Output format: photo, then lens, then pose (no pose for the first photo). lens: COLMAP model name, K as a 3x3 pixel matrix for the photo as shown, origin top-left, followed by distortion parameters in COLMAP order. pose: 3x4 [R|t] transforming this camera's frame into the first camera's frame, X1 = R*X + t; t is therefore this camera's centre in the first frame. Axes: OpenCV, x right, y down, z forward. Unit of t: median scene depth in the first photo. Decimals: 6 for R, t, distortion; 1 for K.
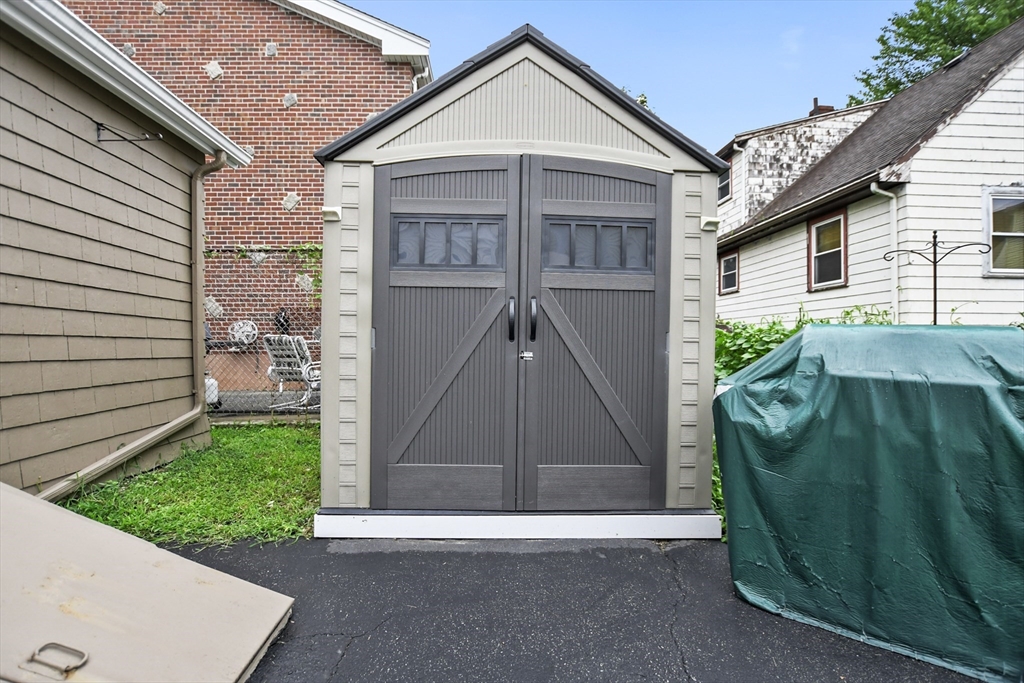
lens RADIAL K [[478.2, 0, 514.6], [0, 478.2, 346.2], [0, 0, 1]] dist [-0.005622, -0.000183]
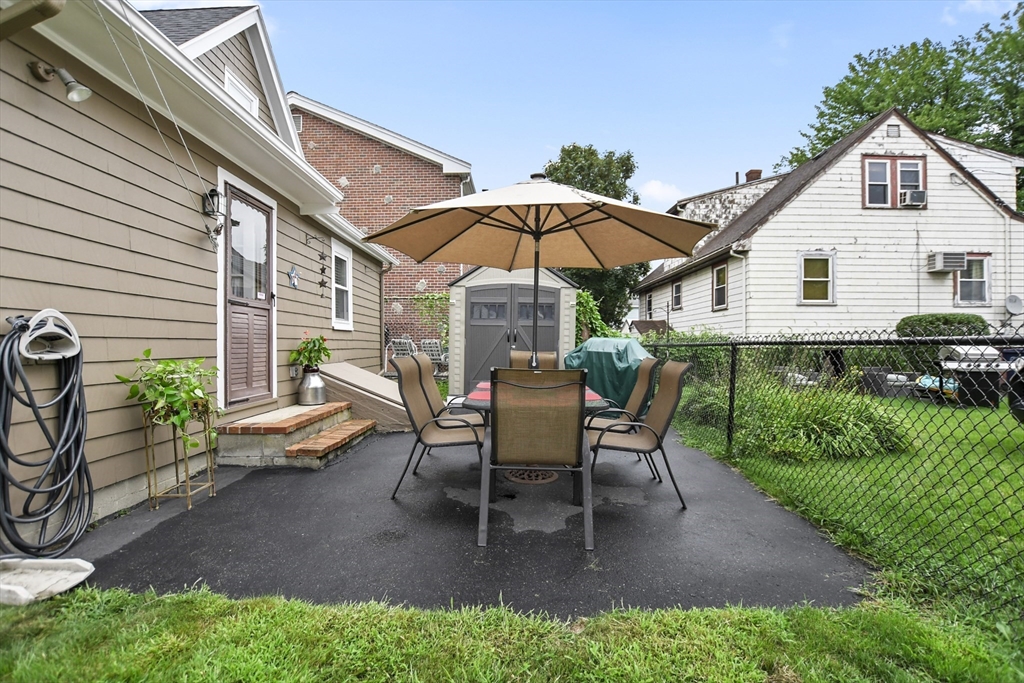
lens RADIAL K [[478.2, 0, 514.6], [0, 478.2, 346.2], [0, 0, 1]] dist [-0.005622, -0.000183]
pose [[0.998775, 0.000837, -0.049469, 0.064901], [-0.001100, 0.999985, -0.005290, 0.010968], [0.049463, 0.005338, 0.998762, -0.741531]]
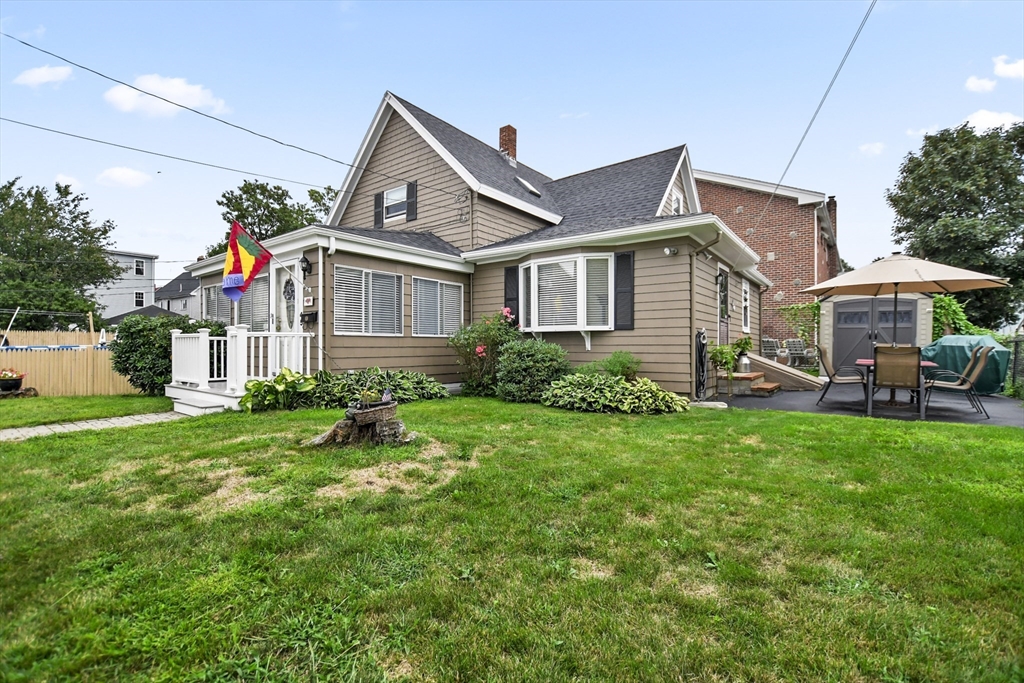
lens RADIAL K [[478.2, 0, 514.6], [0, 478.2, 346.2], [0, 0, 1]] dist [-0.005622, -0.000183]
pose [[0.782220, 0.000891, -0.623001, 0.058863], [-0.007157, 0.999946, -0.007556, 0.037800], [0.622961, 0.010369, 0.782184, -1.568179]]
